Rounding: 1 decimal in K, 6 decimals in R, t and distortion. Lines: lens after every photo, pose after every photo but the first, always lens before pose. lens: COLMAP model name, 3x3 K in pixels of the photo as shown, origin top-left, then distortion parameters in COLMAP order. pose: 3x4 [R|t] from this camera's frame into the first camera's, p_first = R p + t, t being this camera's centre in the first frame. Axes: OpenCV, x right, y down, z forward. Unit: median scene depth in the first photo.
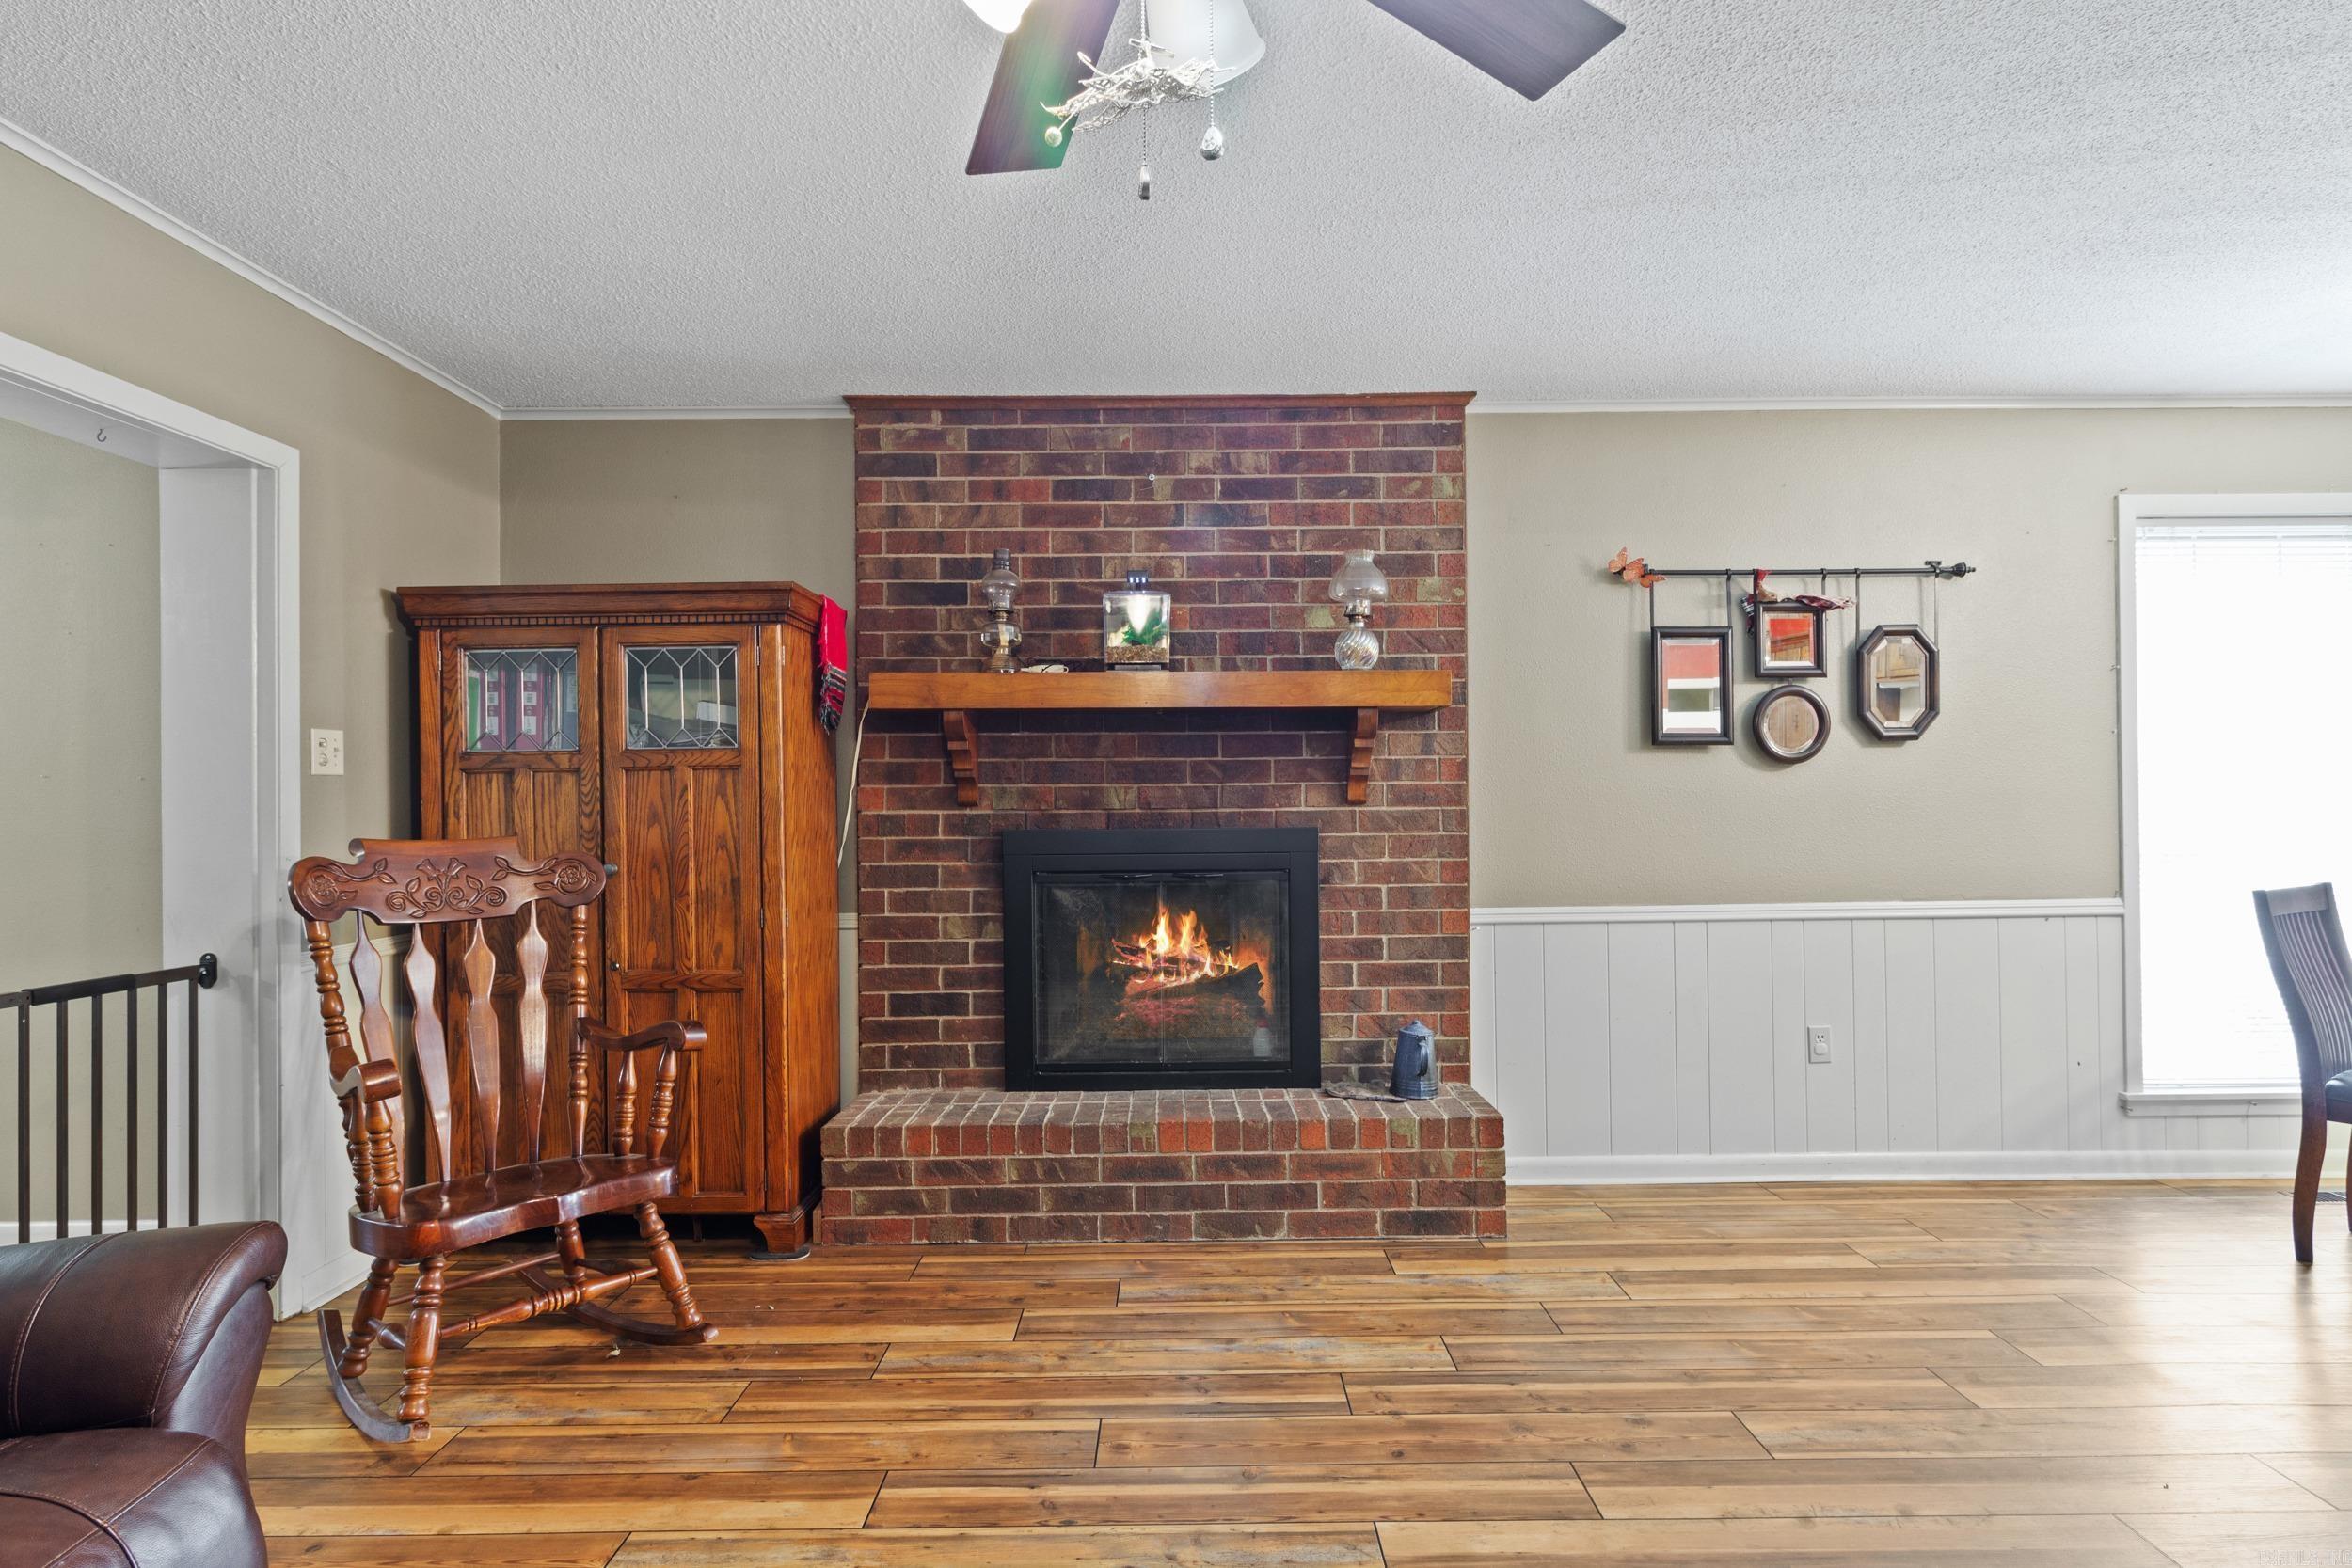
lens RADIAL K [[1267.3, 0, 1167.0], [0, 1267.3, 787.5], [0, 0, 1]] dist [-0.013381, 0.000583]
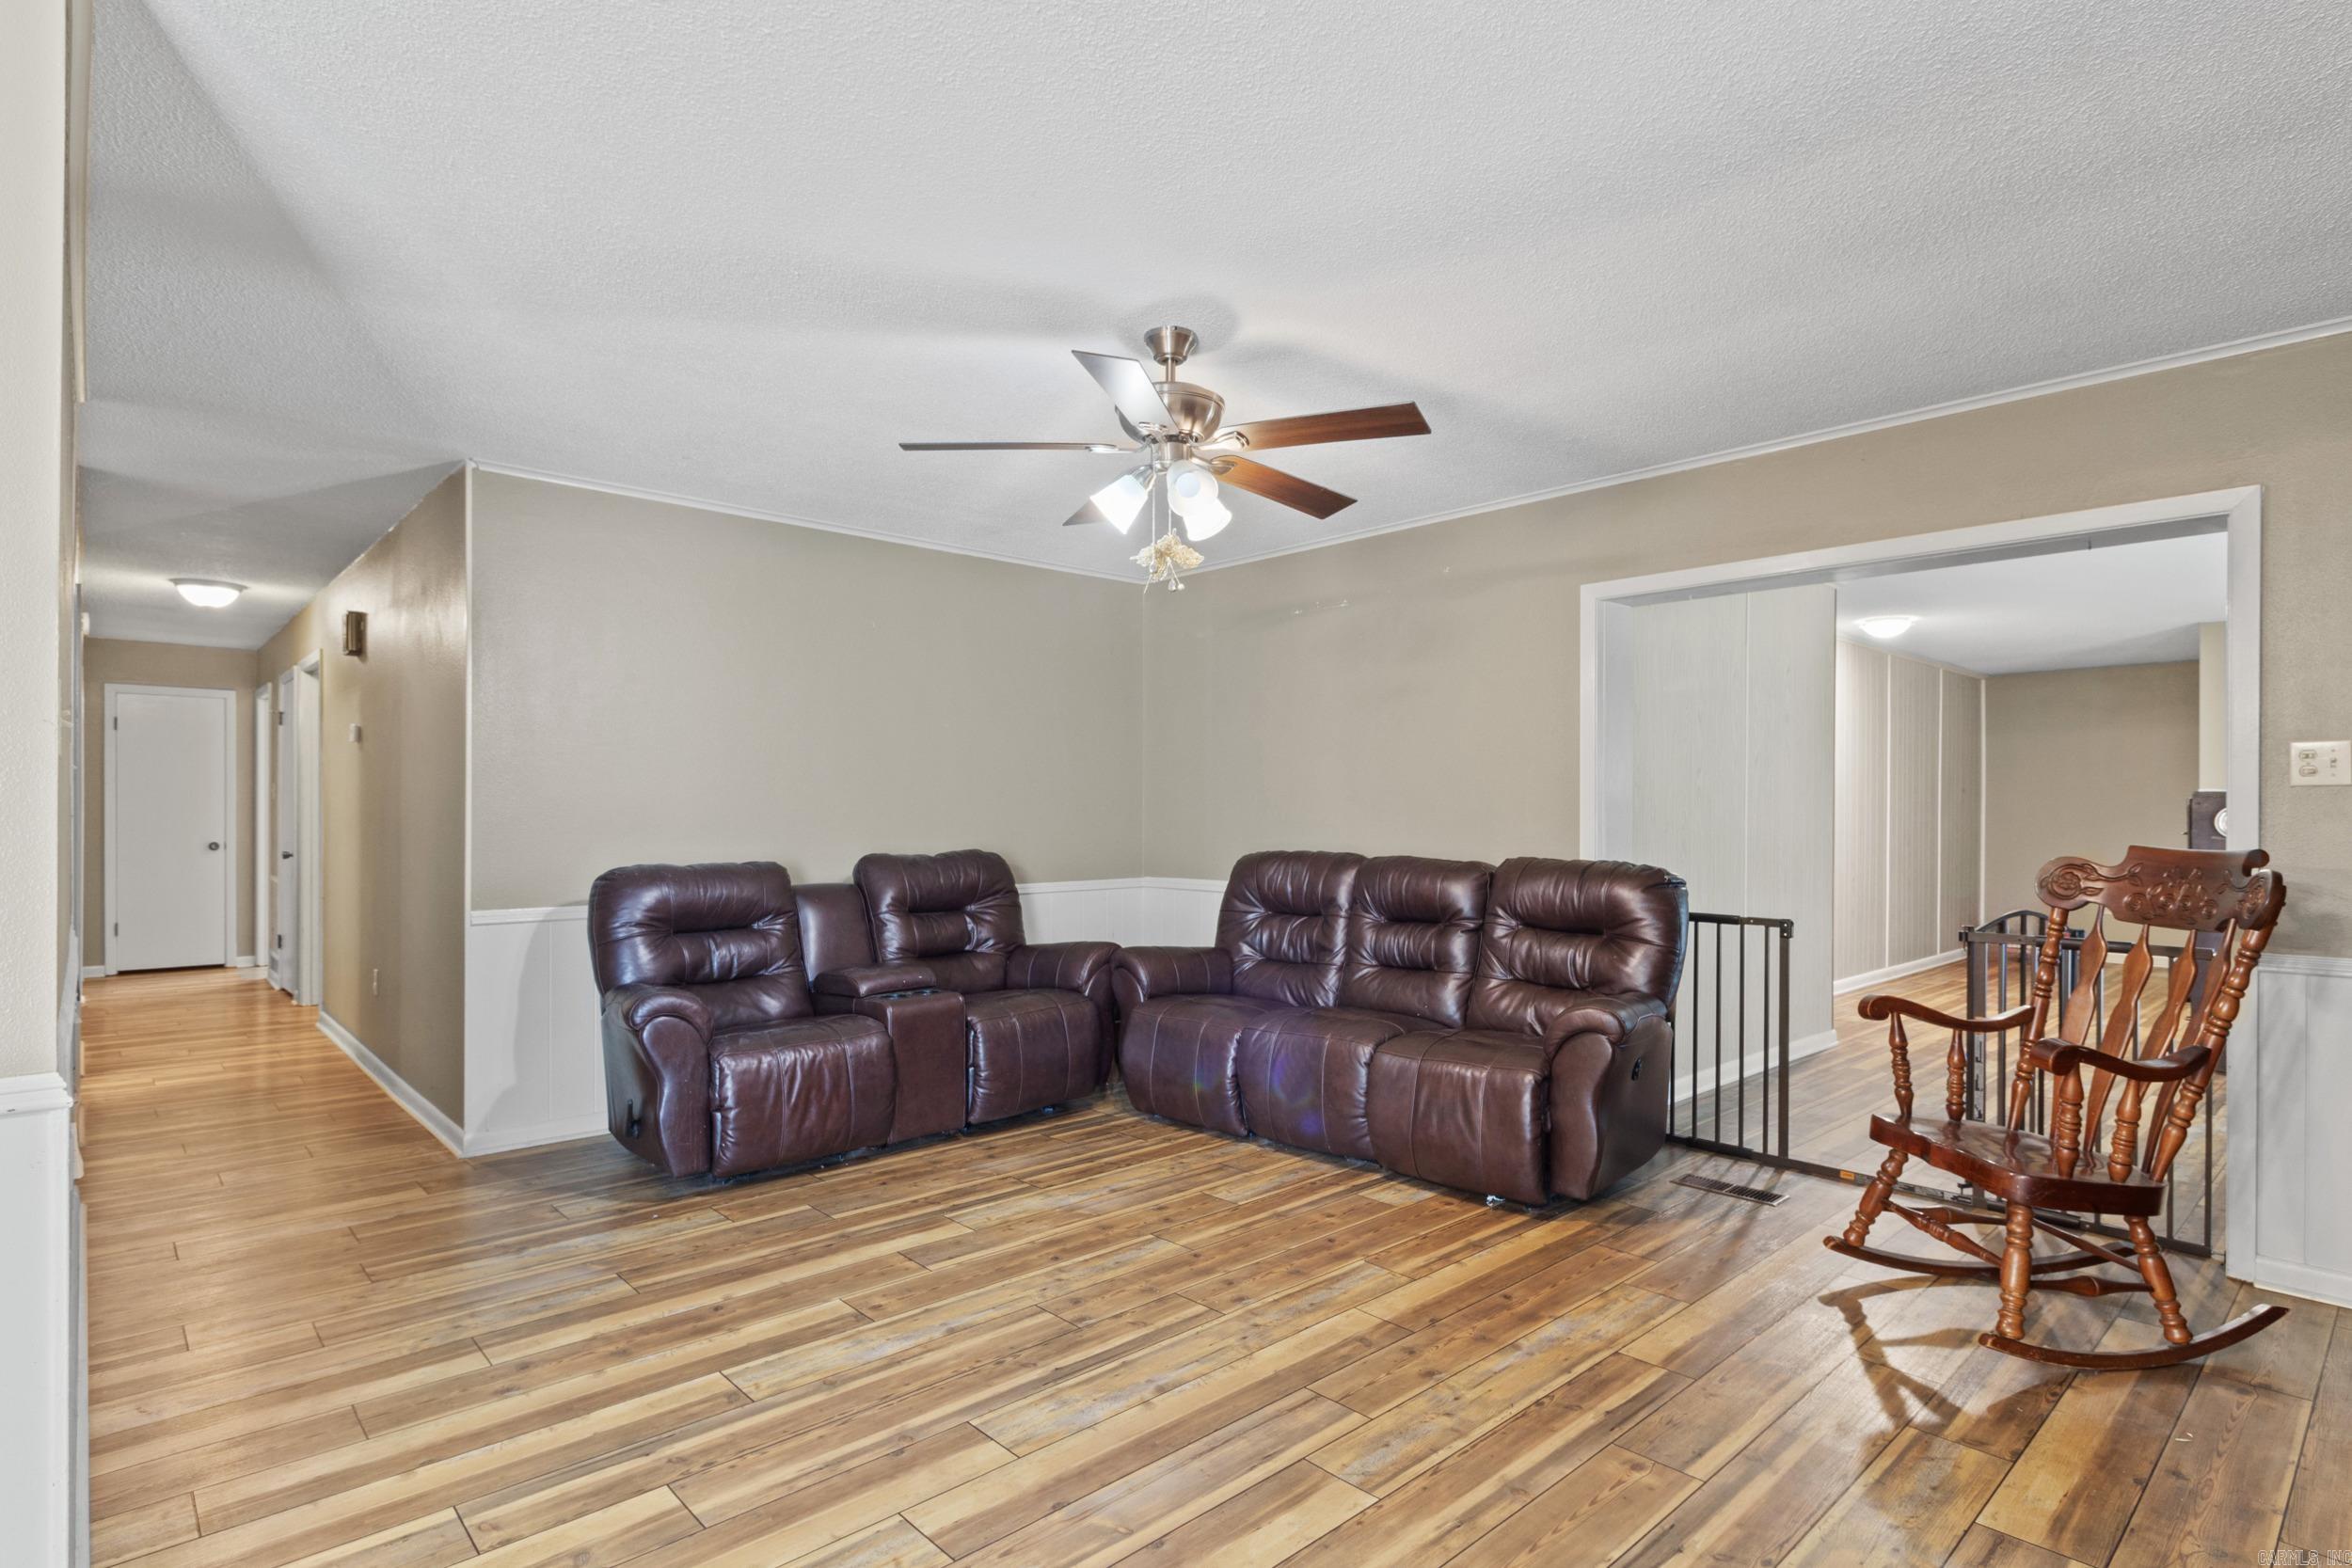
lens RADIAL K [[1191.1, 0, 1182.4], [0, 1191.1, 799.6], [0, 0, 1]] dist [0.002753, 0.000348]
pose [[-0.737689, -0.002088, -0.675138, 0.645617], [0.012699, 0.999775, -0.016967, 0.006095], [0.675021, -0.021090, -0.737497, 1.095089]]
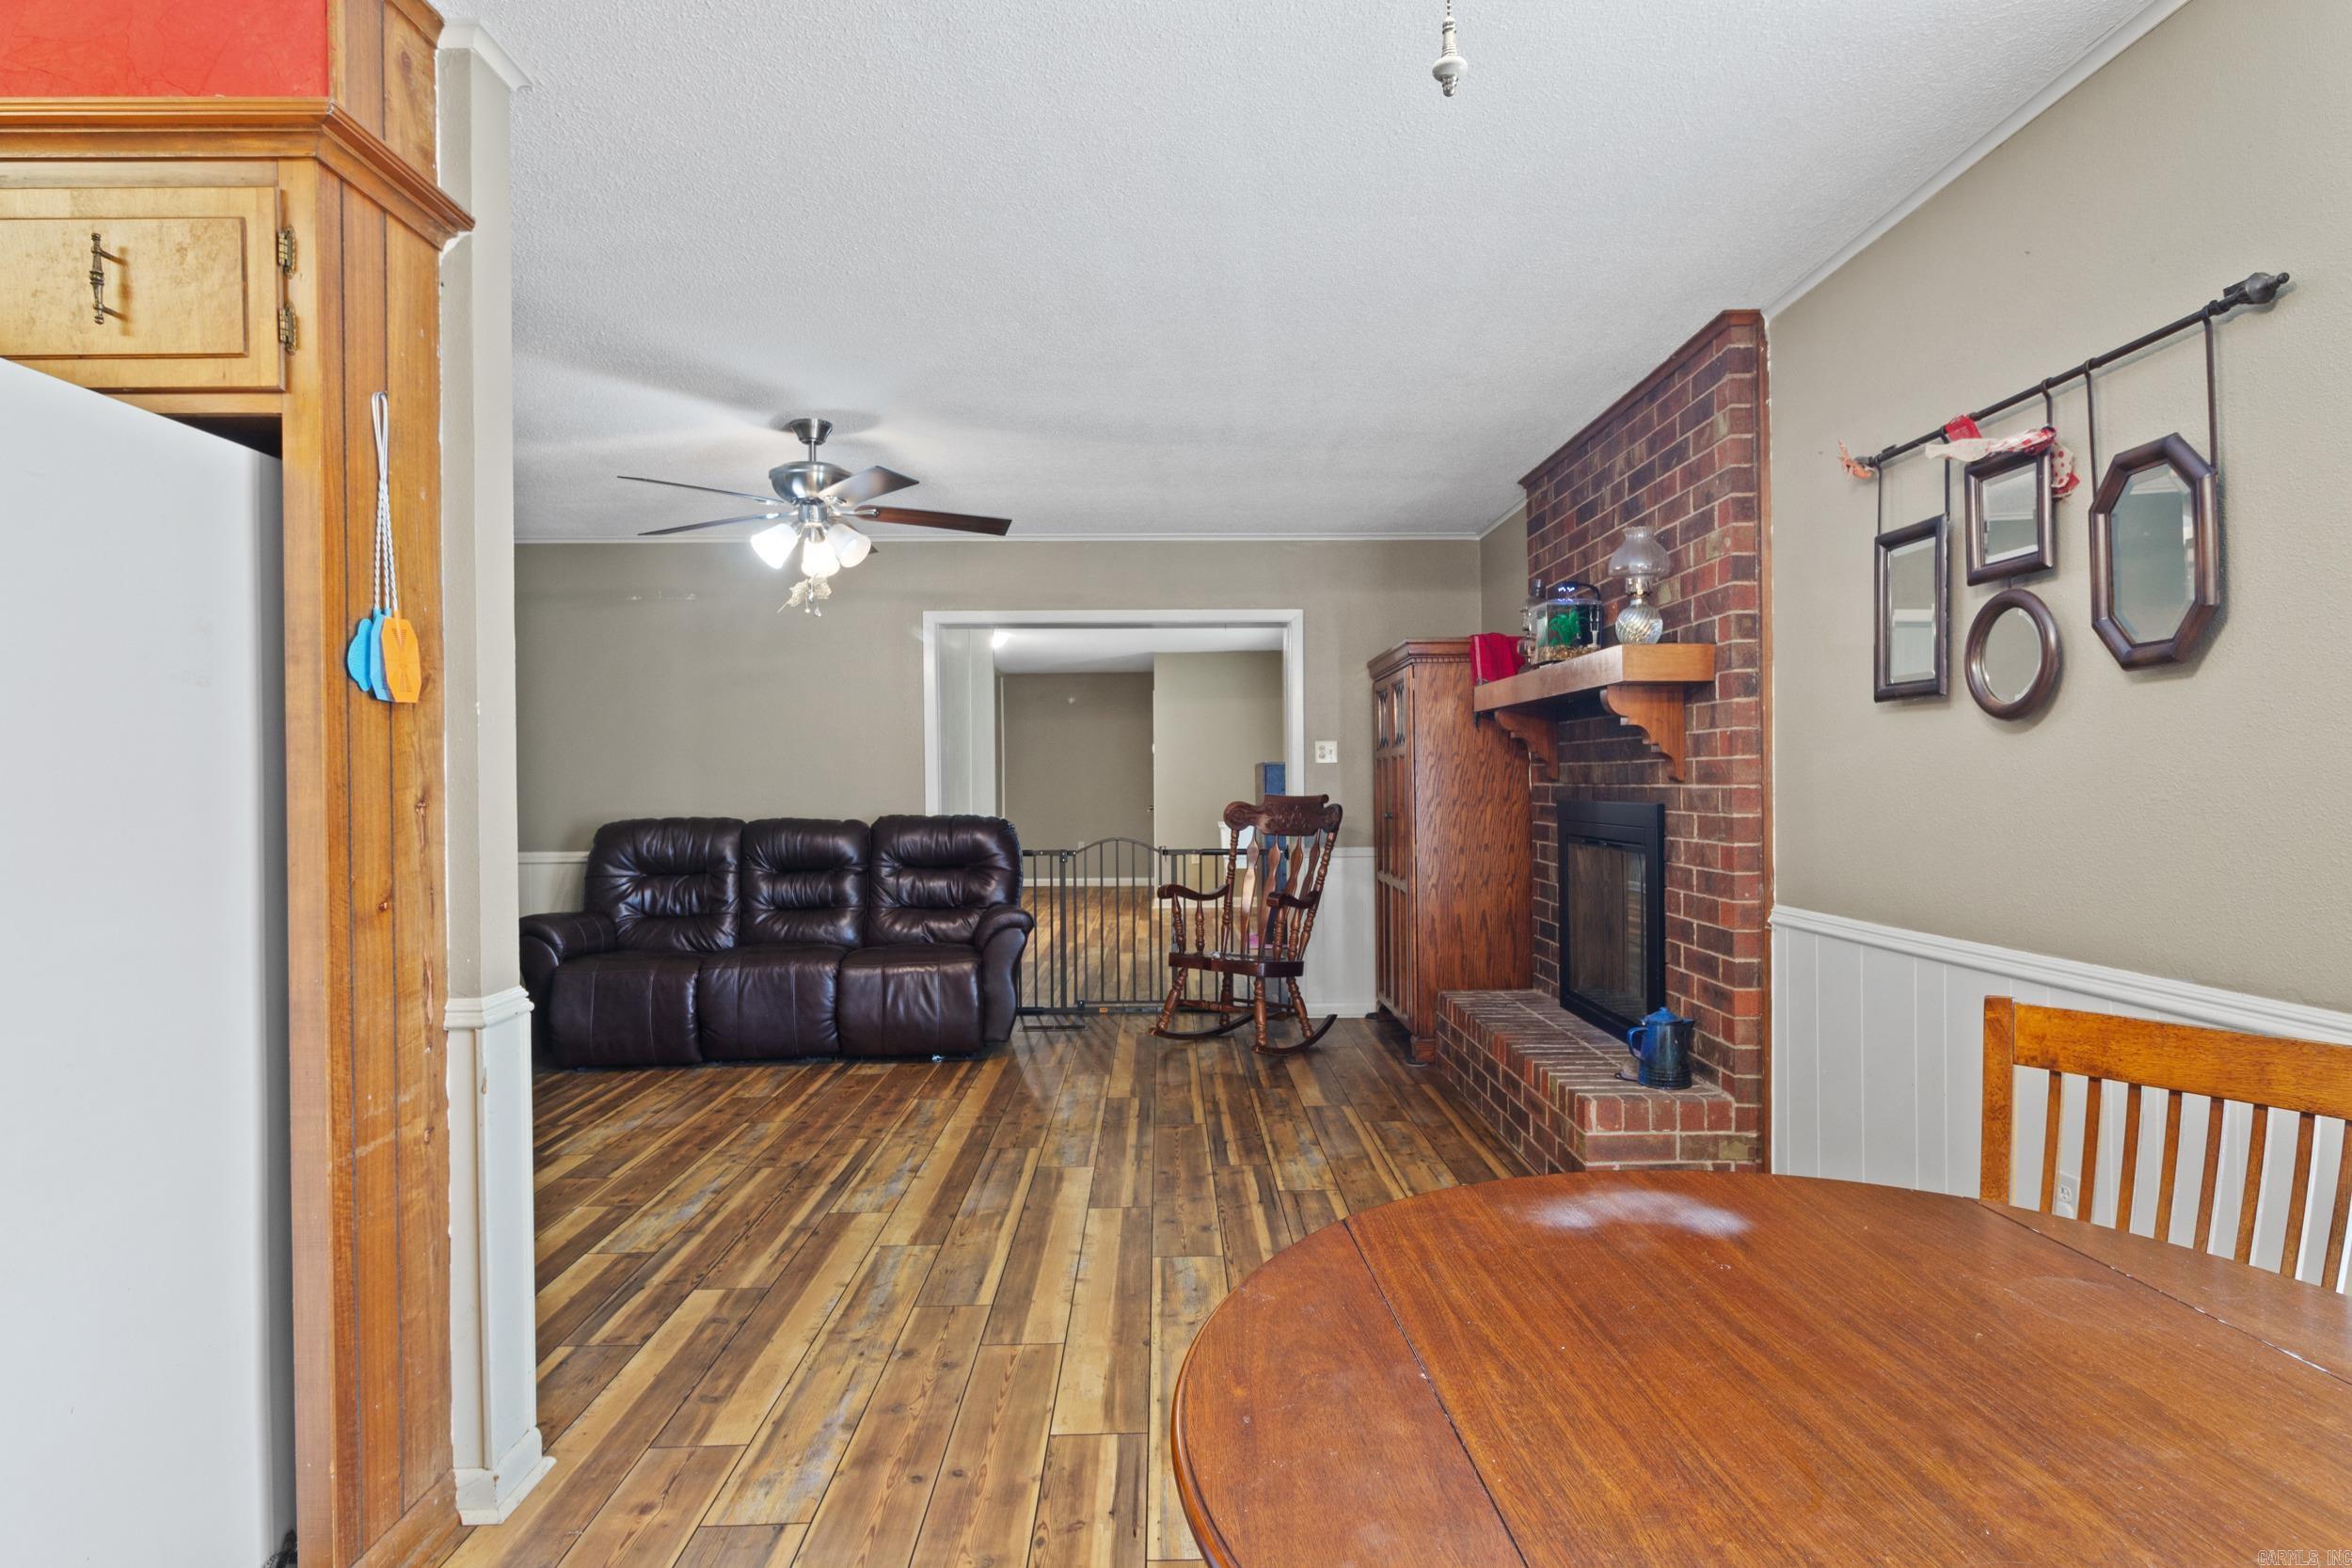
lens RADIAL K [[1267.3, 0, 1173.6], [0, 1267.3, 782.9], [0, 0, 1]] dist [-0.013381, 0.000583]
pose [[0.002107, 0.011652, -0.999930, 1.375971], [0.023721, 0.999650, 0.011699, -0.007803], [0.999716, -0.023744, 0.001829, 0.753598]]
